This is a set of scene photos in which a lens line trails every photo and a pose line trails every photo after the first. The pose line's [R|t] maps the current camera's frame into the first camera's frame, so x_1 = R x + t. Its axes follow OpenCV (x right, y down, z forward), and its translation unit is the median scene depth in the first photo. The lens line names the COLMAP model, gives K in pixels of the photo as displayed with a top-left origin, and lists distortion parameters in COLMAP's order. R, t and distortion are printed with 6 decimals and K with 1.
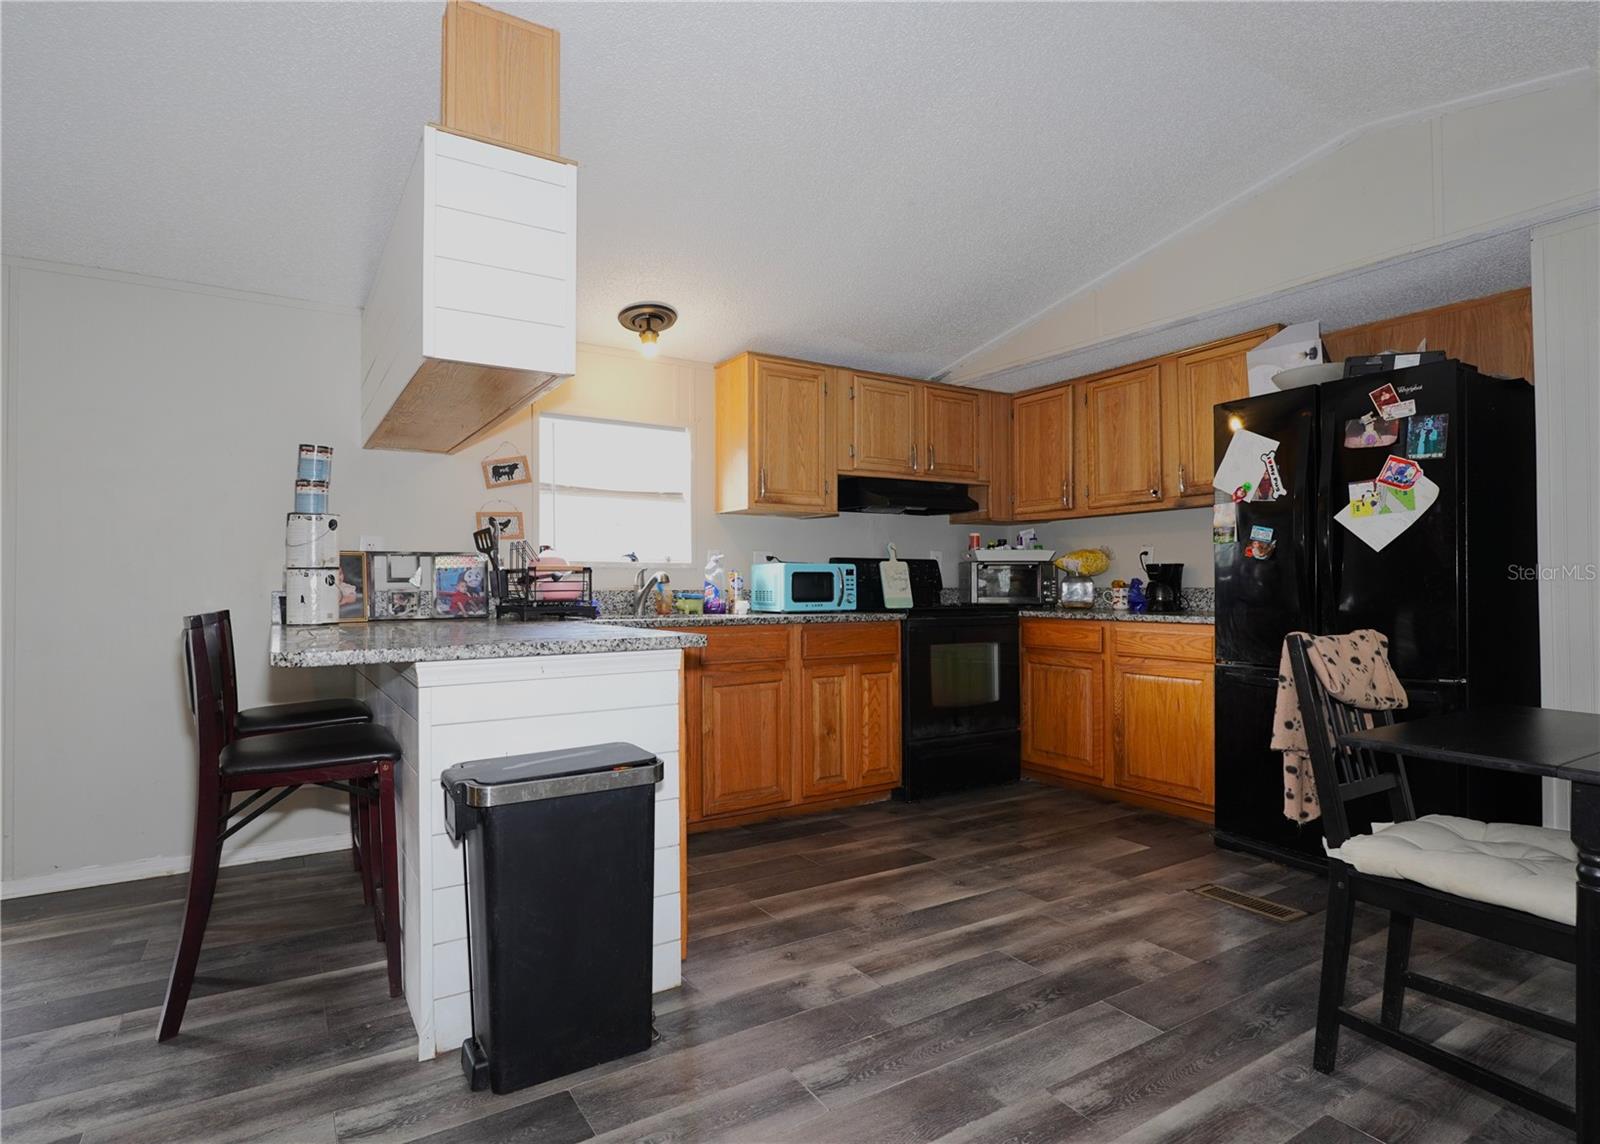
lens RADIAL K [[779.5, 0, 800.0], [0, 779.5, 572.0], [0, 0, 1]] dist [0.000072, 0.000005]
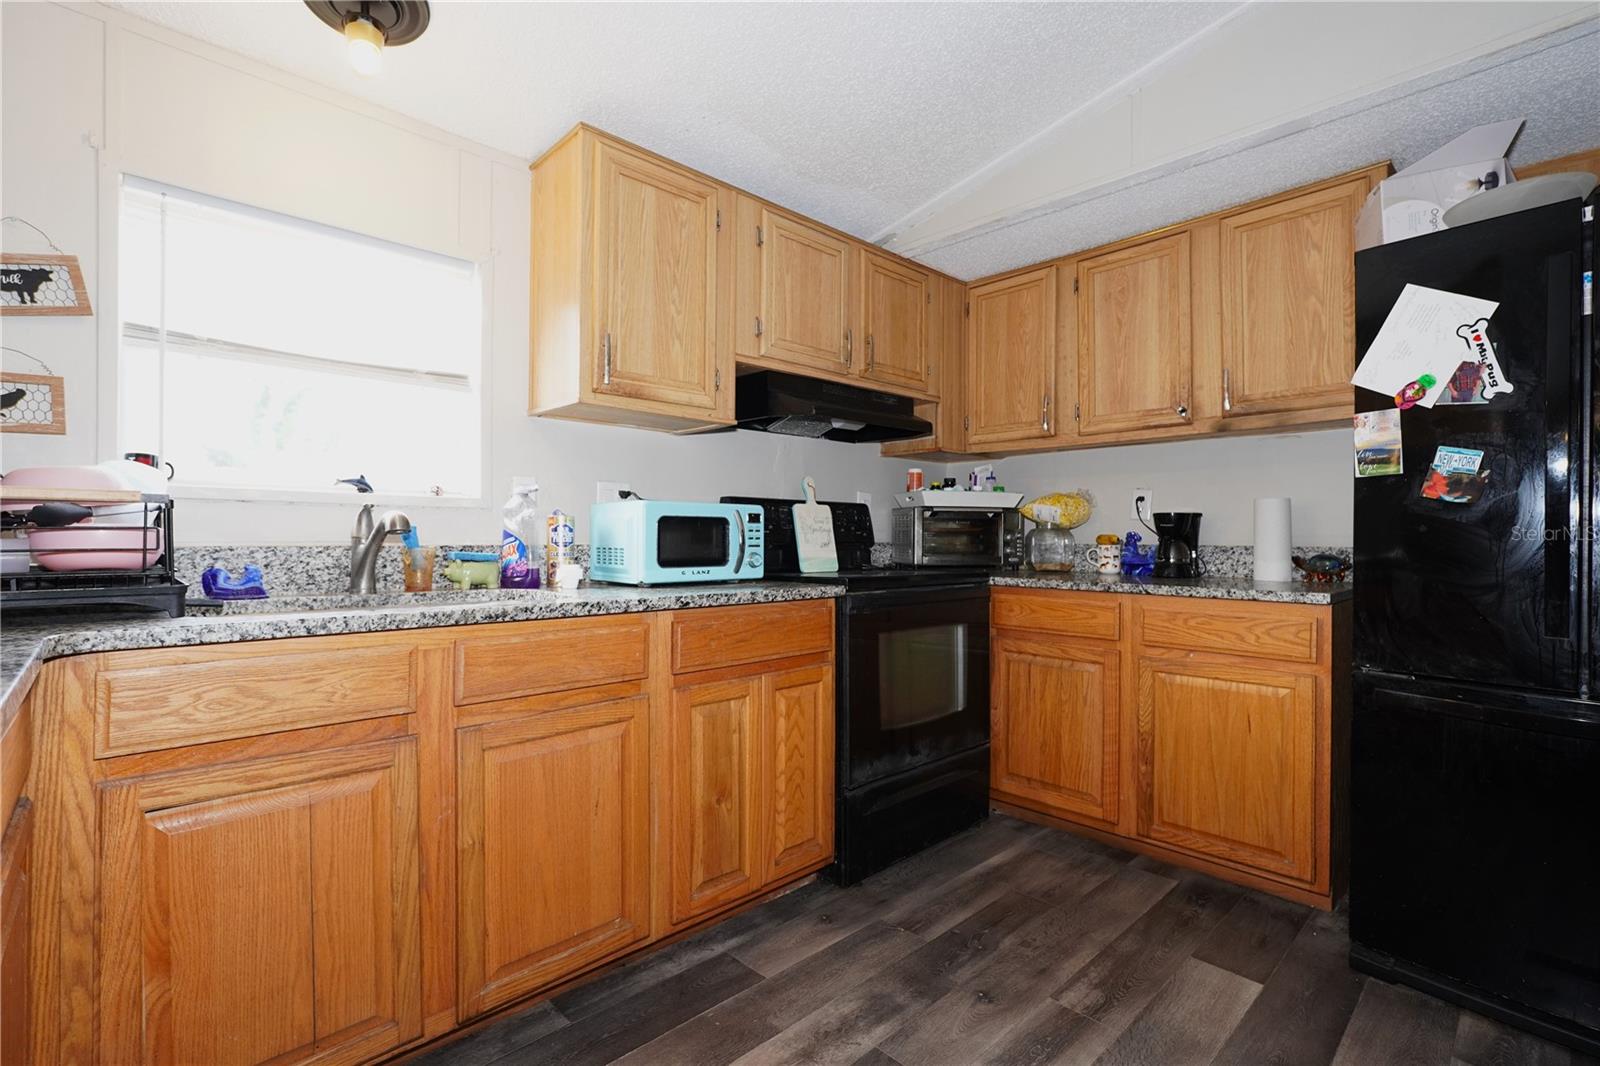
lens RADIAL K [[732.2, 0, 794.4], [0, 732.2, 530.0], [0, 0, 1]] dist [-0.001335, -0.000075]
pose [[0.988146, 0.009968, 0.153194, 0.006387], [-0.011365, 0.999901, 0.008246, 0.004665], [-0.153097, -0.009889, 0.988162, 0.418843]]
